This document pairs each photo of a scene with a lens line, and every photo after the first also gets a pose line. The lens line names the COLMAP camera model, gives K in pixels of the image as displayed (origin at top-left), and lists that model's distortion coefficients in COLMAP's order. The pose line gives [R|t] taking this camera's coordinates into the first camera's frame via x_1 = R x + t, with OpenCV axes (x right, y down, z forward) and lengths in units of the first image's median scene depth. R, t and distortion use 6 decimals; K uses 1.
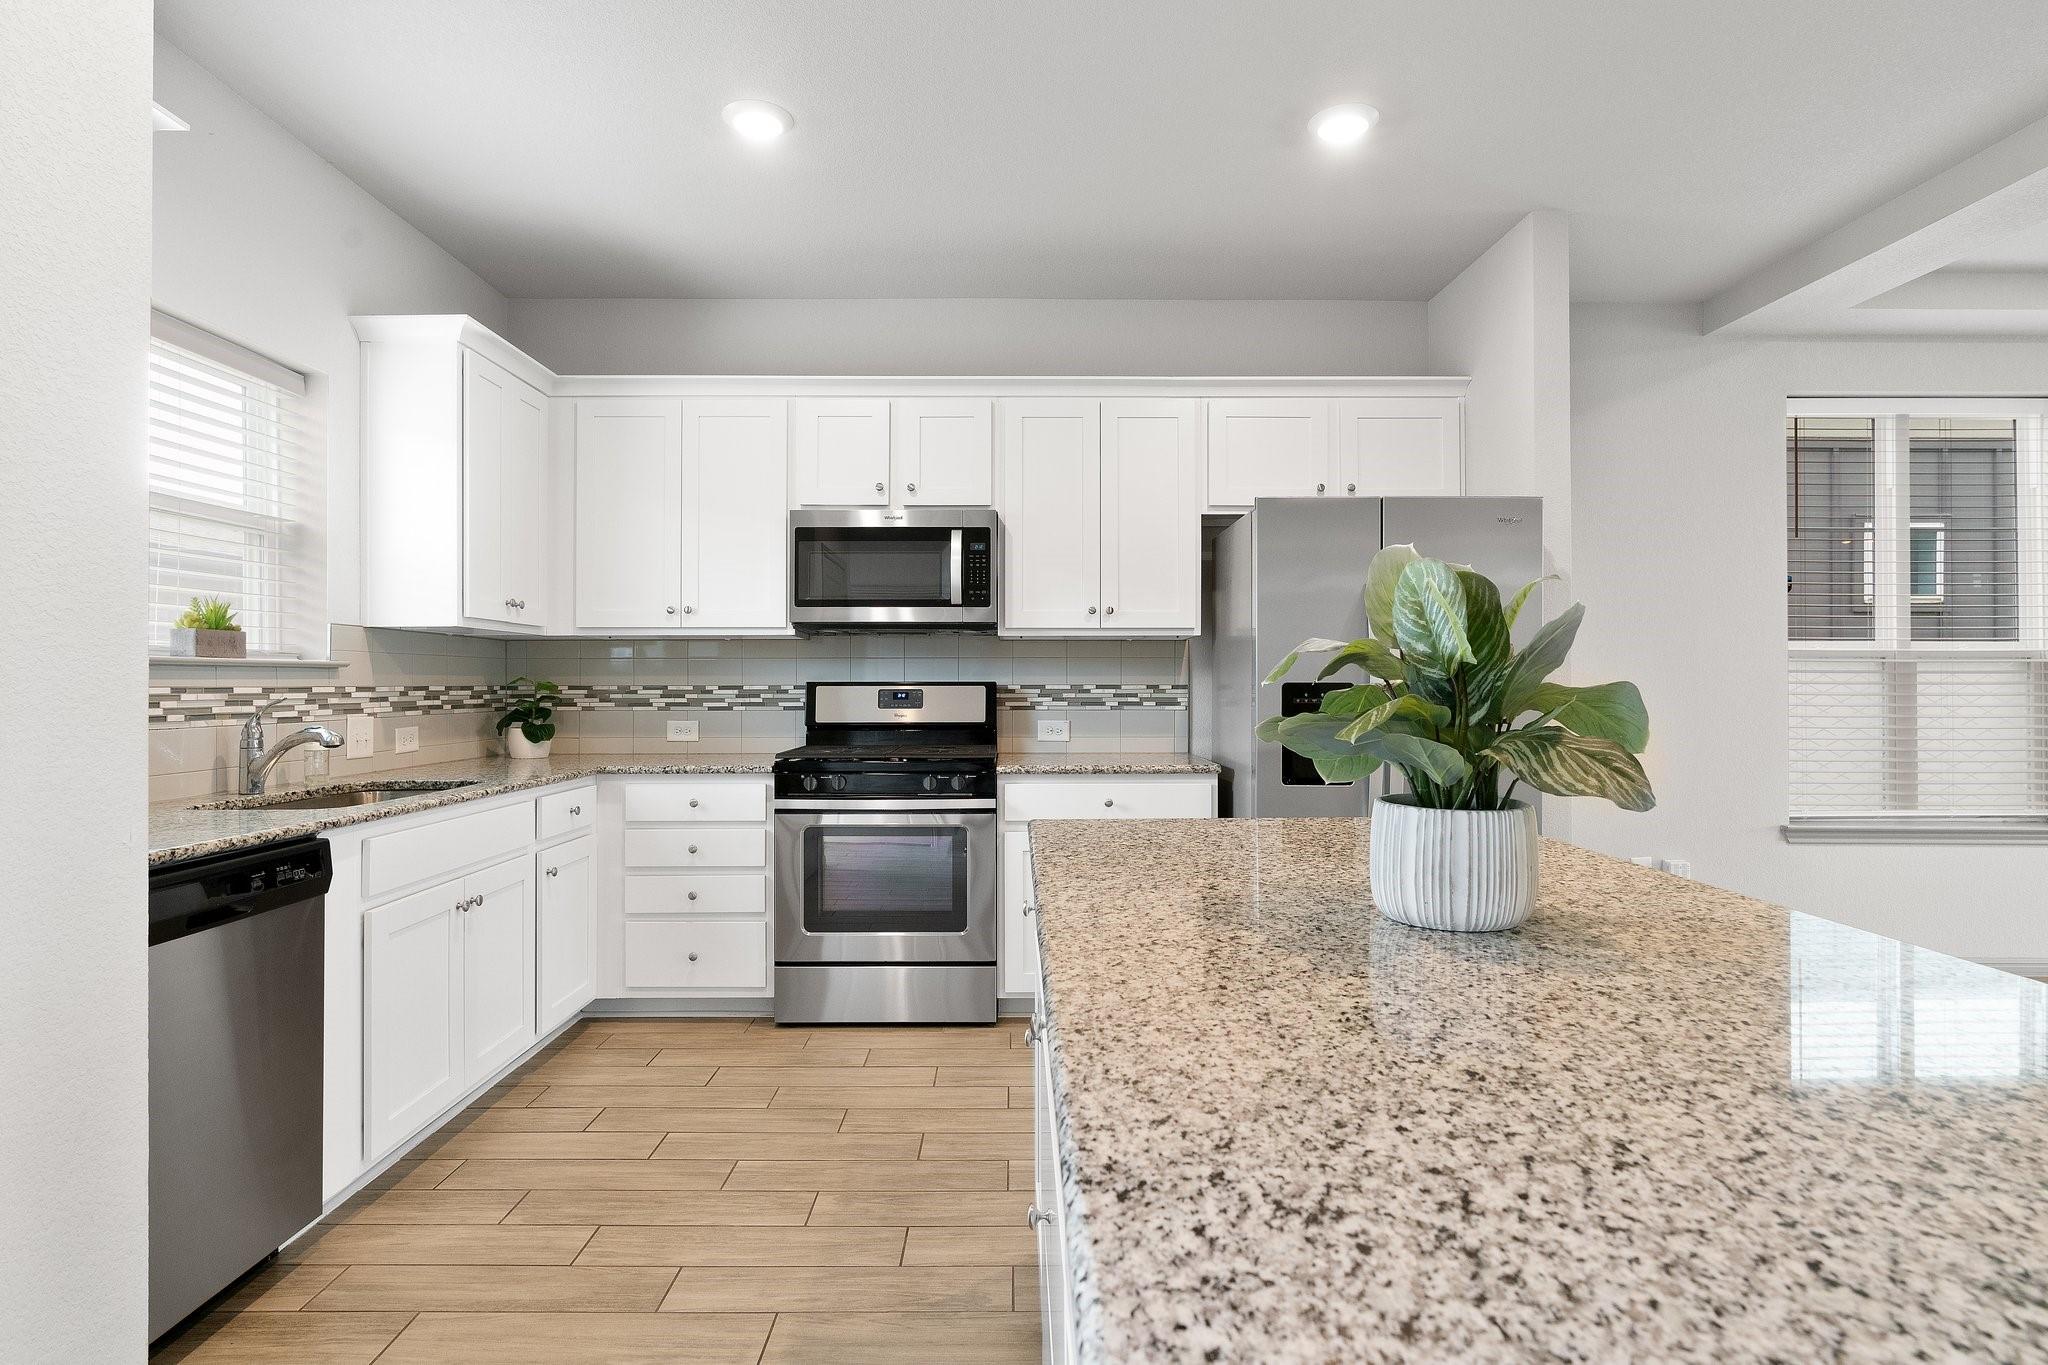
lens RADIAL K [[1078.9, 0, 1024.0], [0, 1078.9, 682.5], [0, 0, 1]] dist [-0.001456, -0.000362]
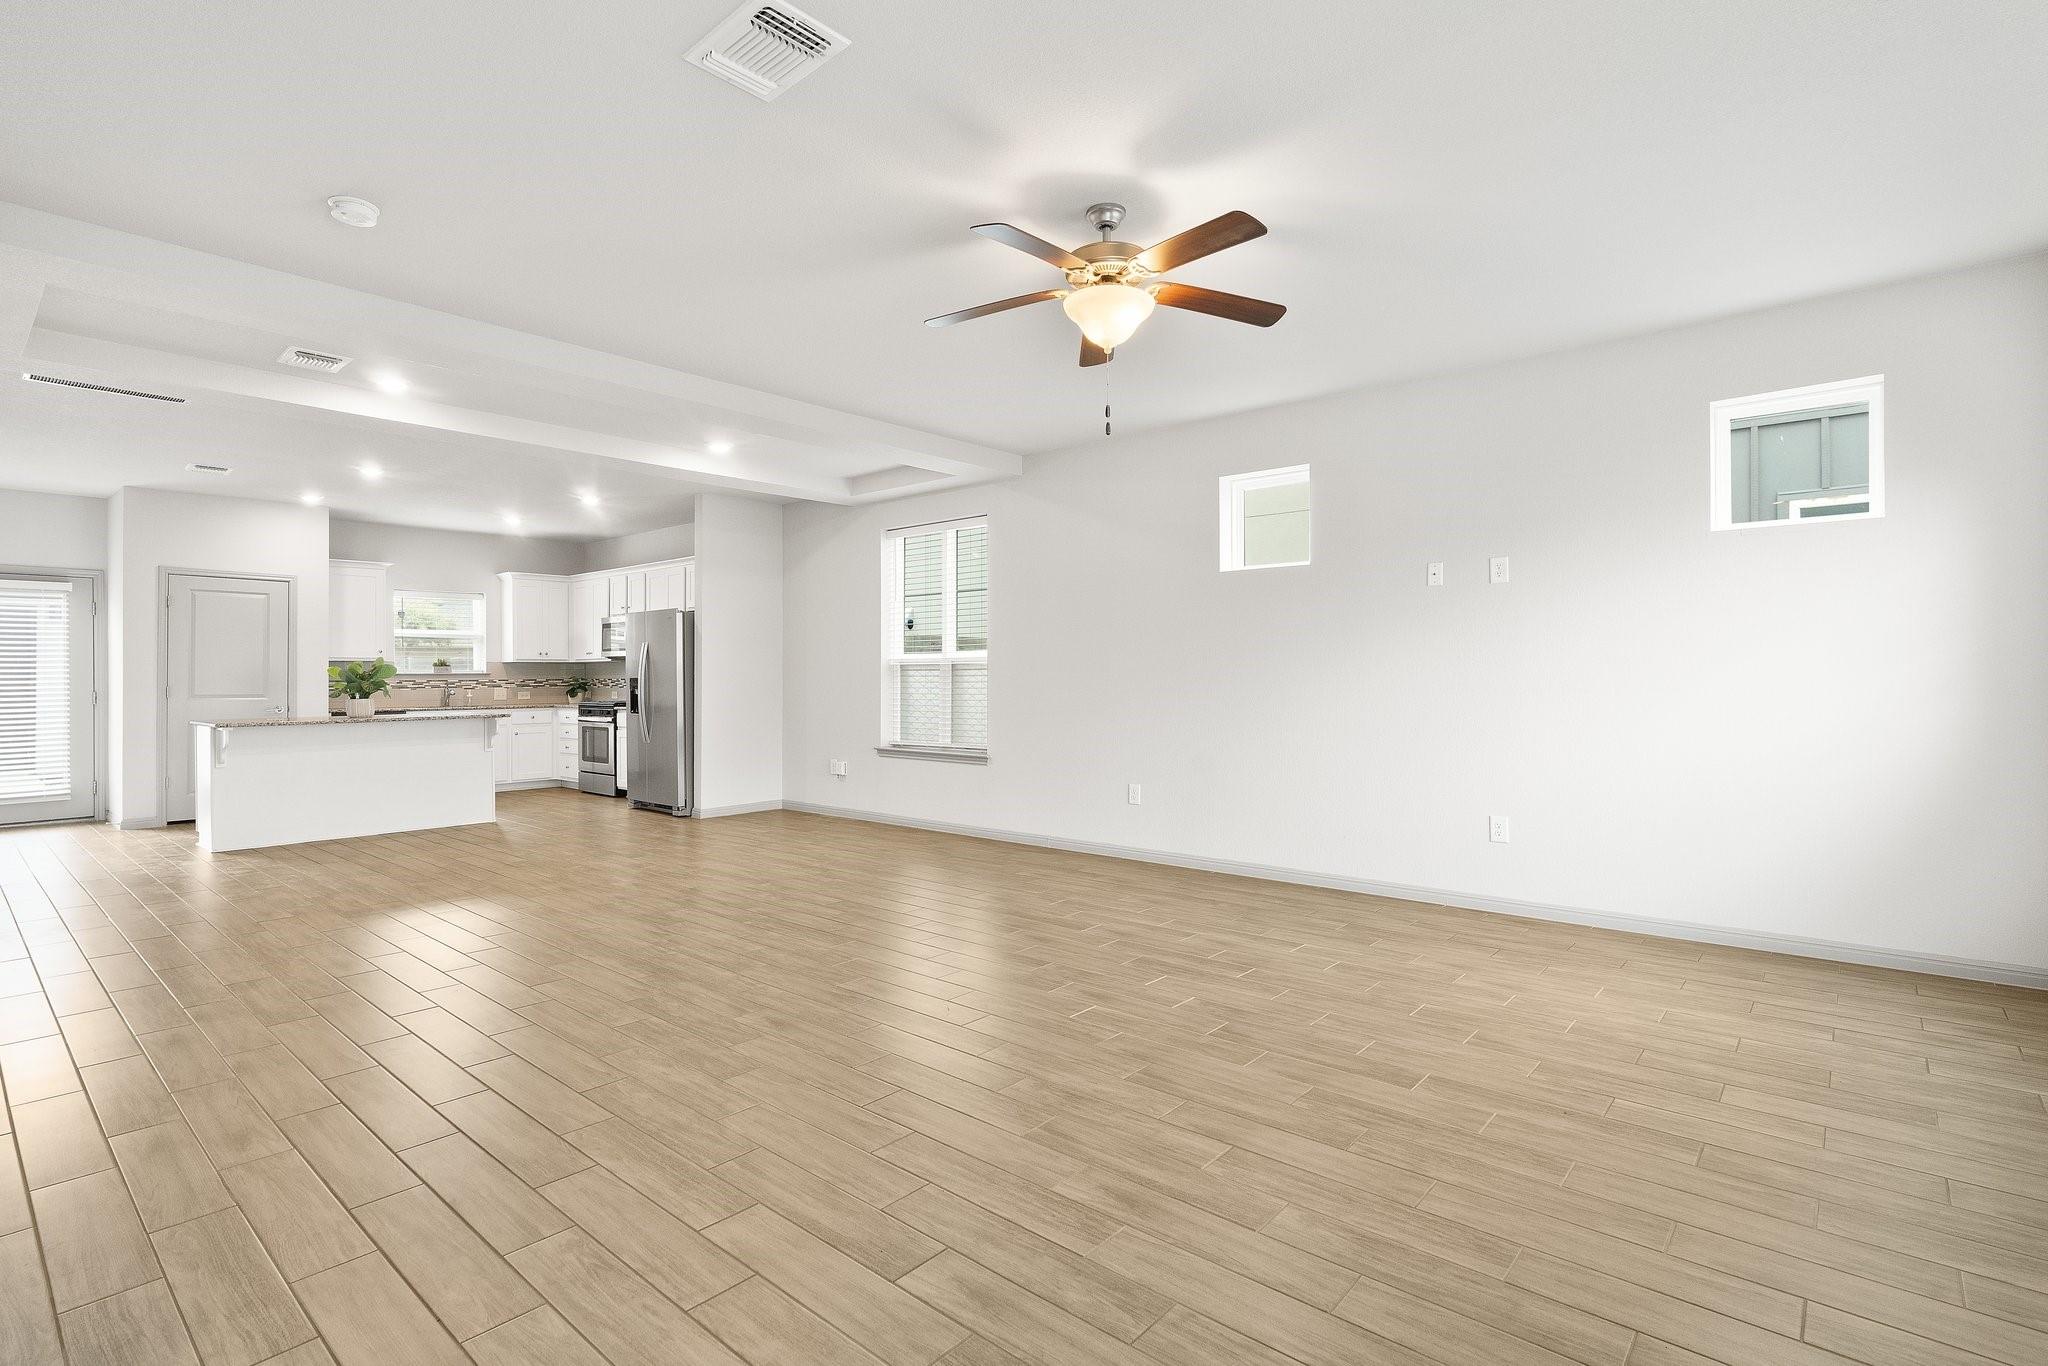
lens RADIAL K [[941.9, 0, 981.9], [0, 941.9, 679.8], [0, 0, 1]] dist [-0.016837, 0.010464]
pose [[0.751554, -0.001272, -0.659670, 2.190064], [0.006980, 0.999957, 0.006024, -0.002569], [0.659634, -0.009132, 0.751531, -0.221059]]
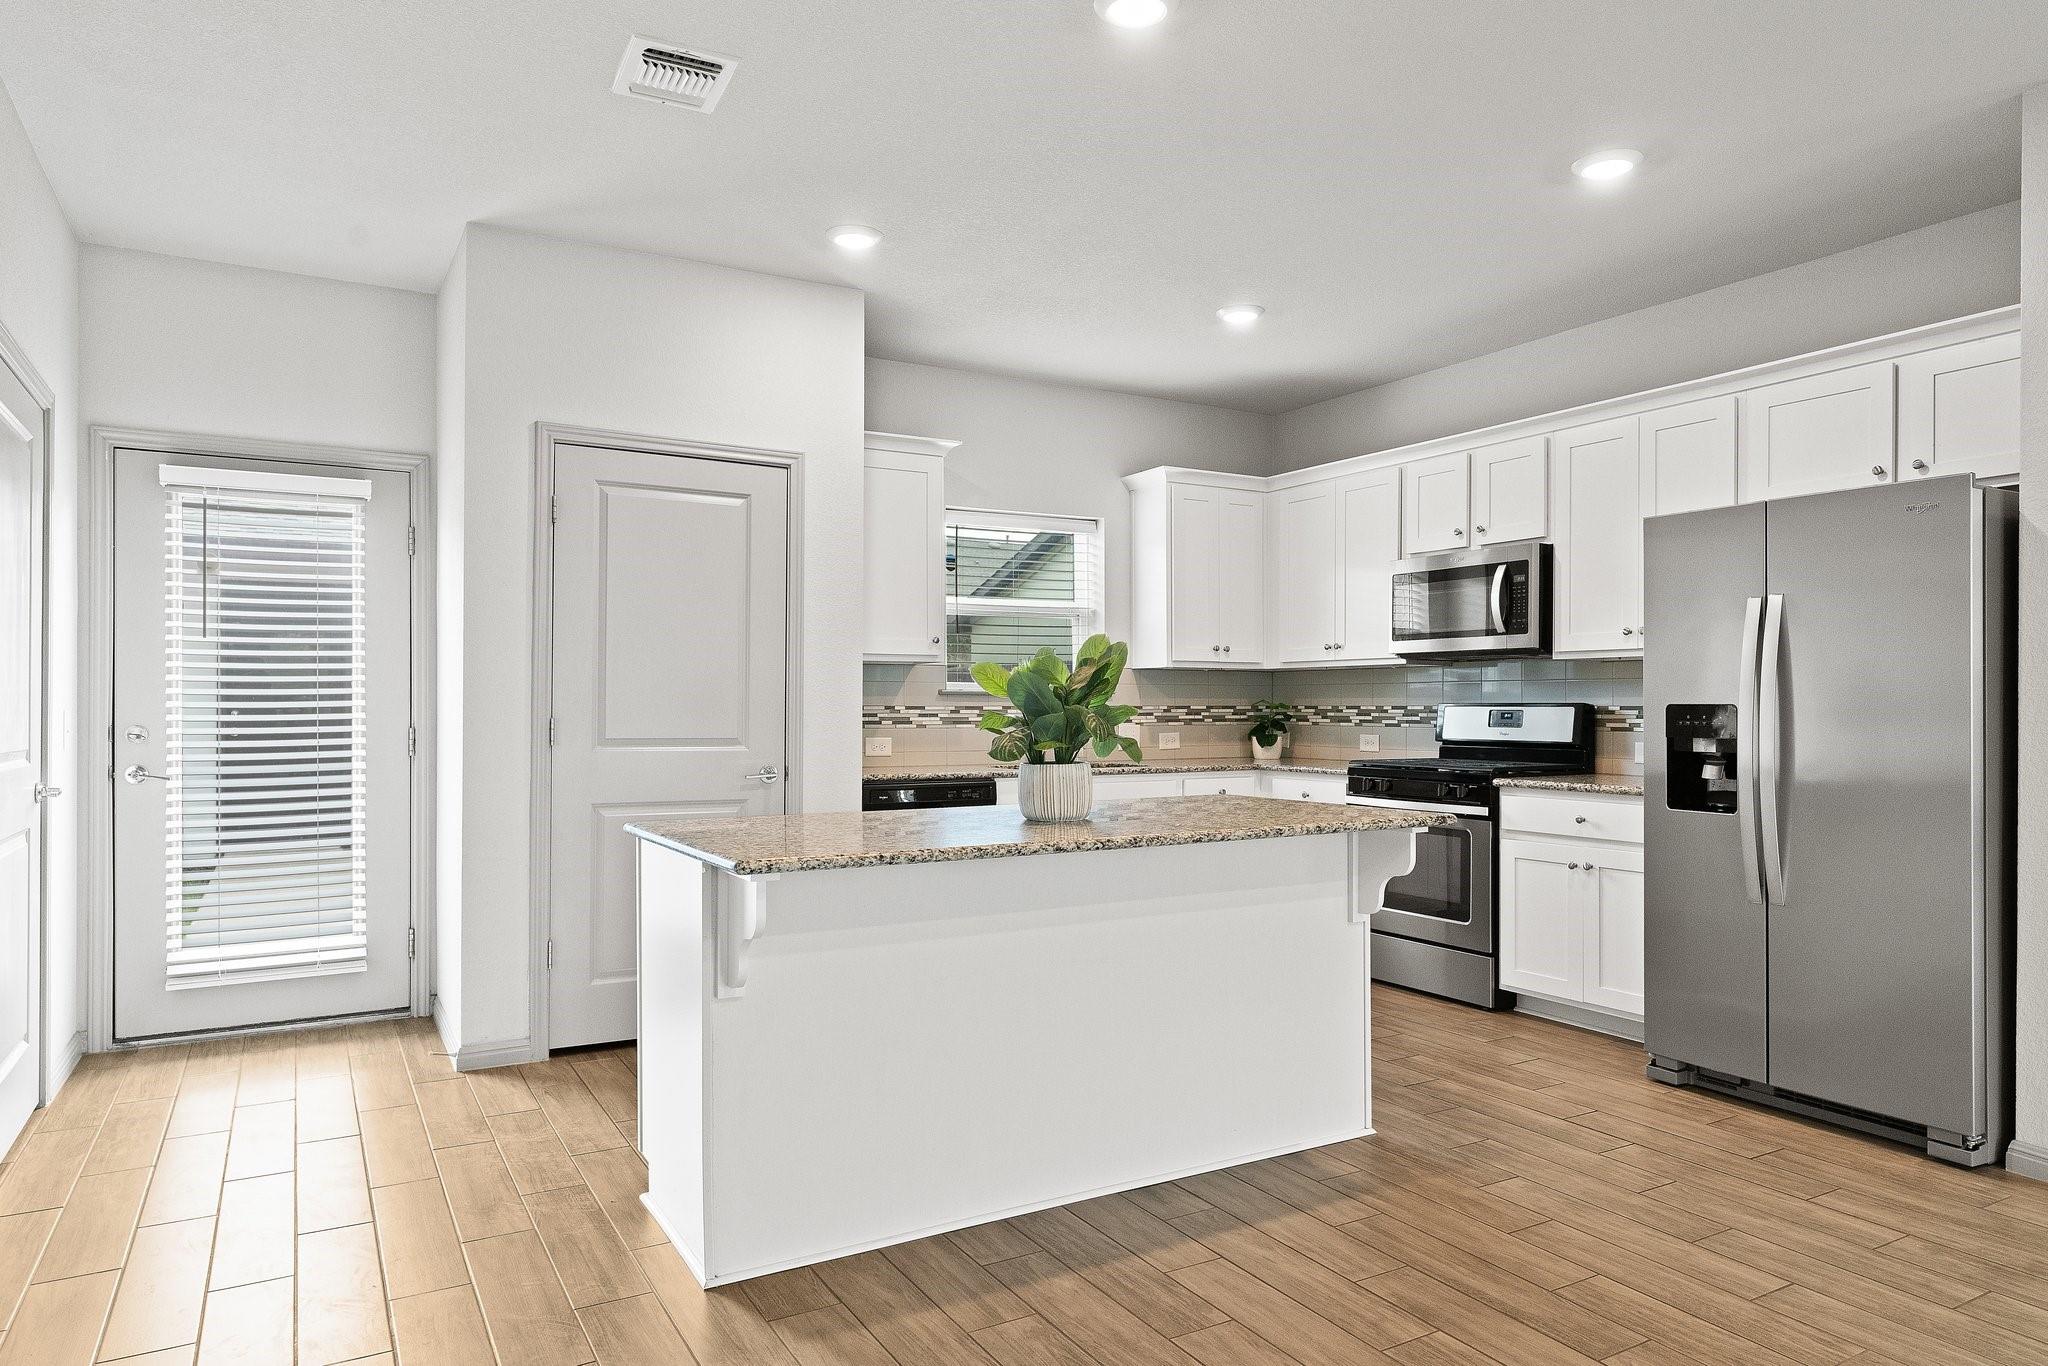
lens RADIAL K [[1245.7, 0, 1016.2], [0, 1245.7, 715.2], [0, 0, 1]] dist [-0.003523, -0.000100]
pose [[0.503767, 0.009212, -0.863790, 0.772103], [0.001328, 0.999934, 0.011439, -0.003650], [0.863839, -0.006910, 0.503721, -0.070211]]
